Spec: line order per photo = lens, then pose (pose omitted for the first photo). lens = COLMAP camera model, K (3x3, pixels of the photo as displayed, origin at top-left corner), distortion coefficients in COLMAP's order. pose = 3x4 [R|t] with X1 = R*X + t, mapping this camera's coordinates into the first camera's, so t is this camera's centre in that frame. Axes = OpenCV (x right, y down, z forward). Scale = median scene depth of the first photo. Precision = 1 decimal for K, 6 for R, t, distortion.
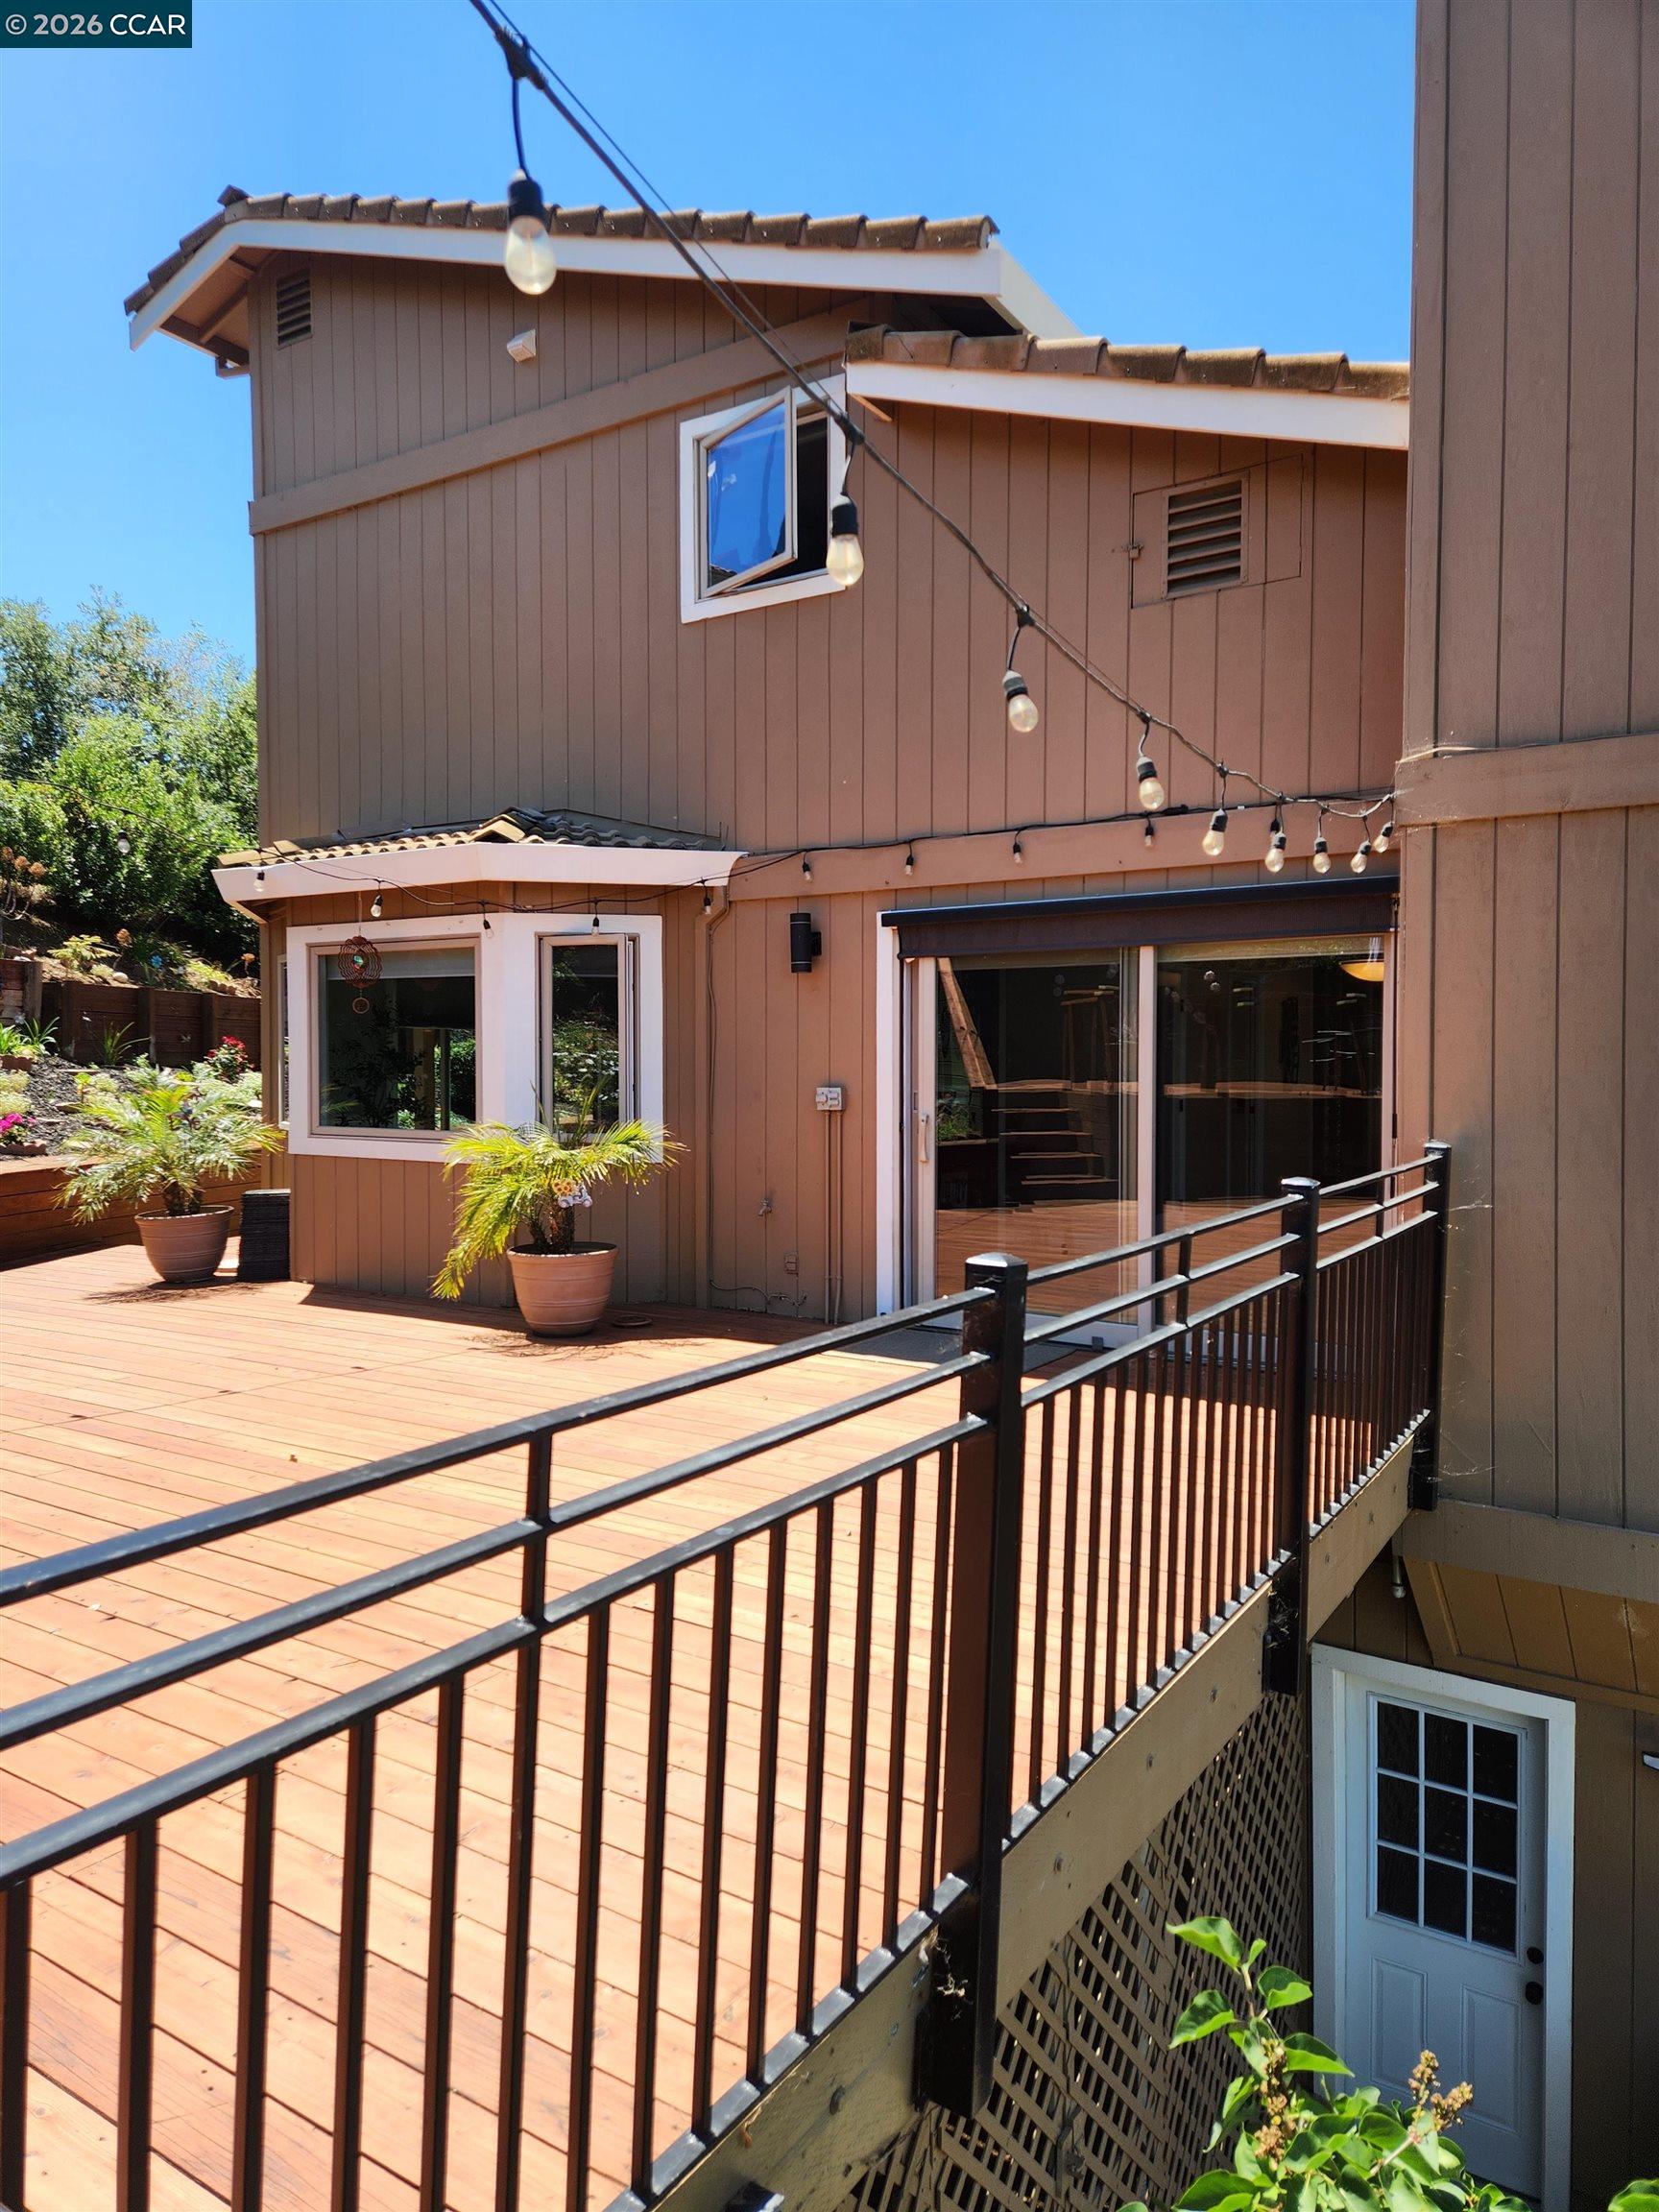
lens RADIAL K [[1522.8, 0, 829.5], [0, 1522.8, 1106.0], [0, 0, 1]] dist [0.070641, -0.002180]
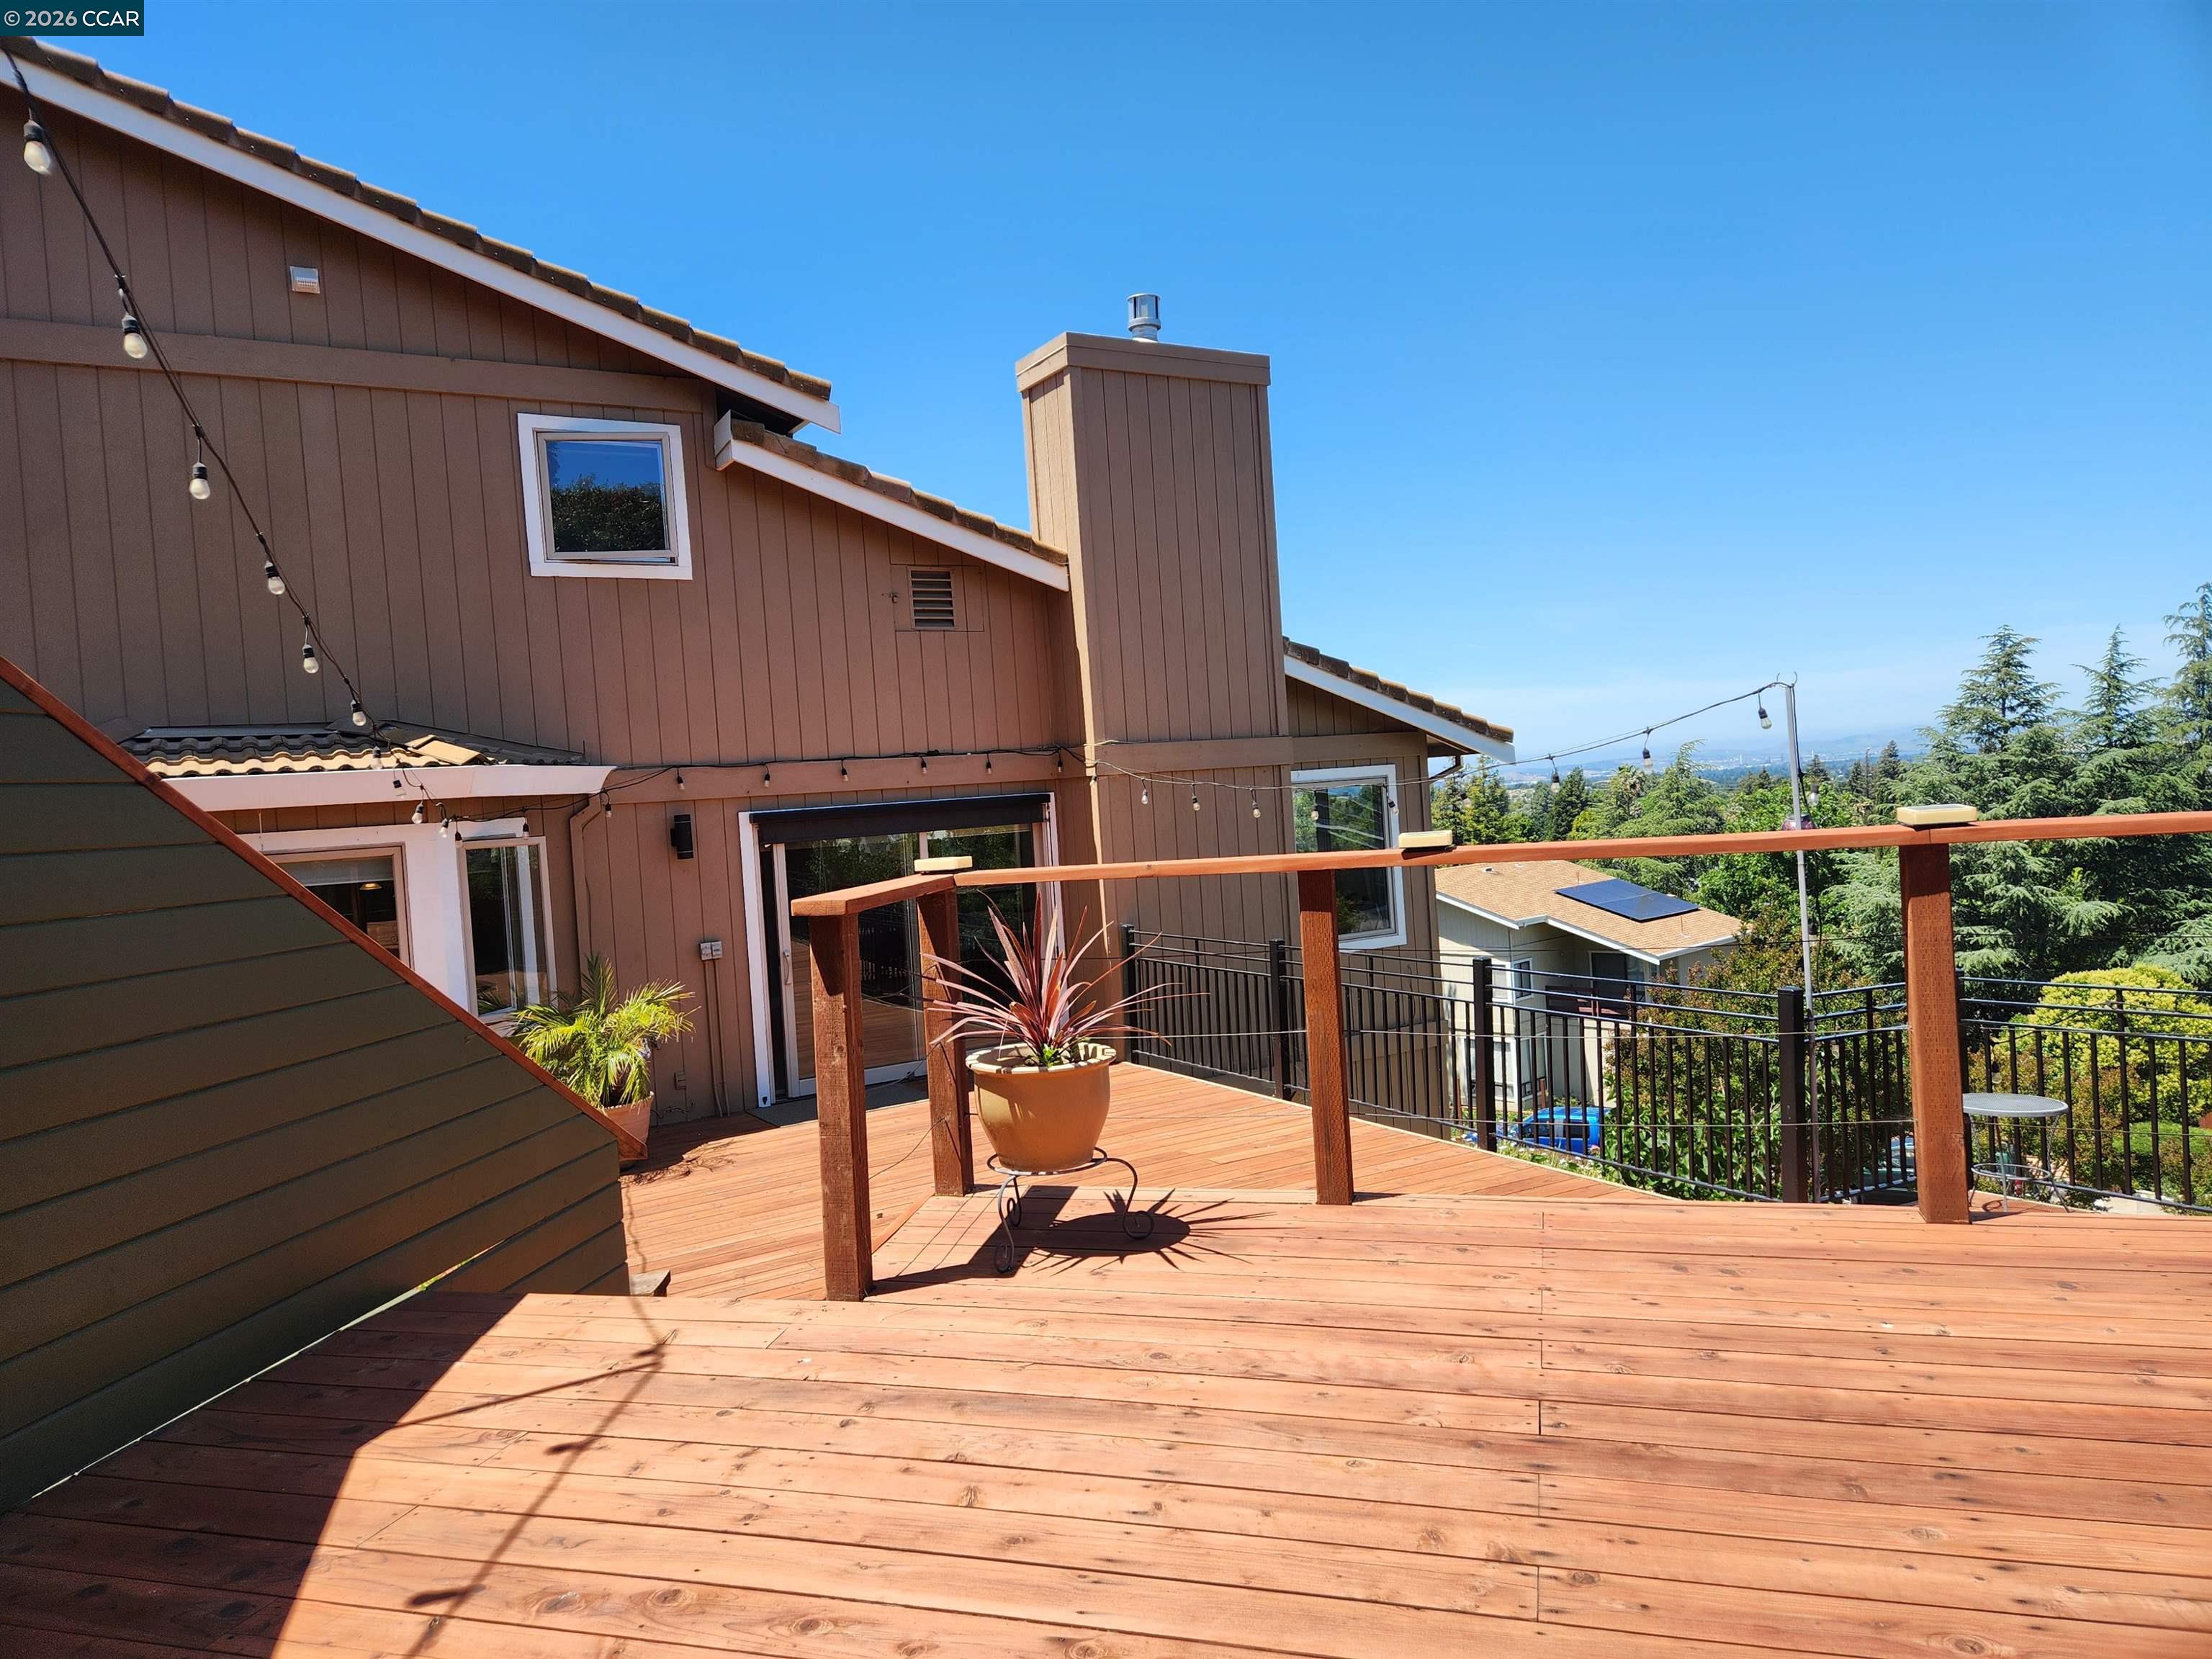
lens RADIAL K [[1522.8, 0, 1106.0], [0, 1522.8, 829.5], [0, 0, 1]] dist [0.070641, -0.002180]
pose [[0.405078, -0.054017, 0.912685, -1.088812], [0.082104, 0.996369, 0.022530, -0.111994], [-0.910588, 0.065809, 0.408043, 0.113502]]
